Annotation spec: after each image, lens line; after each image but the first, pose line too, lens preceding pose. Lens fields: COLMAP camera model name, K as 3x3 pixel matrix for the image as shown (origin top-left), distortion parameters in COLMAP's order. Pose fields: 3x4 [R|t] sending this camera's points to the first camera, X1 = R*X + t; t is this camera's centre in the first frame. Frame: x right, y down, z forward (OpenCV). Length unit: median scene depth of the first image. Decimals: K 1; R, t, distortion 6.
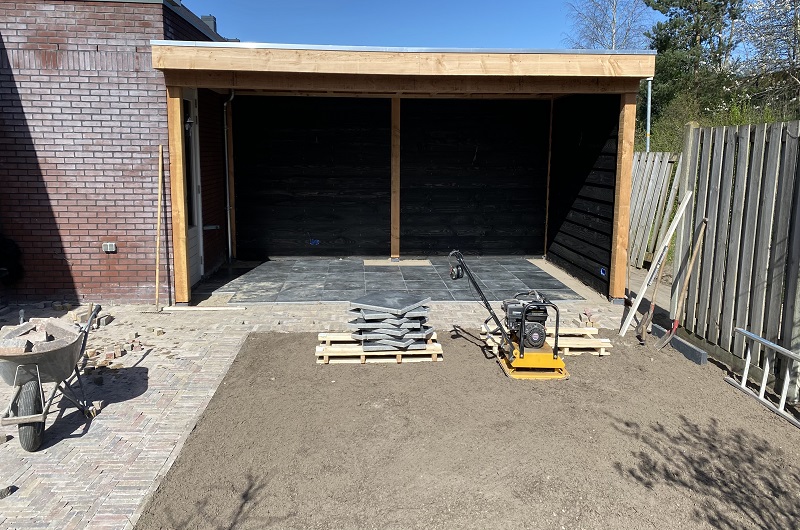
lens RADIAL K [[622.2, 0, 400.0], [0, 622.2, 265.0], [0, 0, 1]] dist [0.007637, -0.005478]
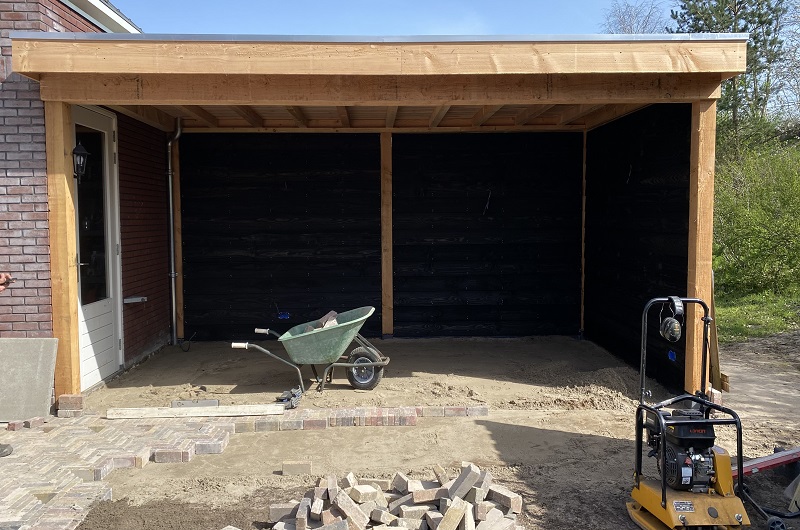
lens RADIAL K [[622.2, 0, 400.0], [0, 622.2, 265.0], [0, 0, 1]] dist [0.007637, -0.005478]
pose [[0.999493, -0.015878, -0.027615, 0.043651], [0.012896, 0.994391, -0.104980, -0.023523], [0.029127, 0.104570, 0.994091, 0.323193]]
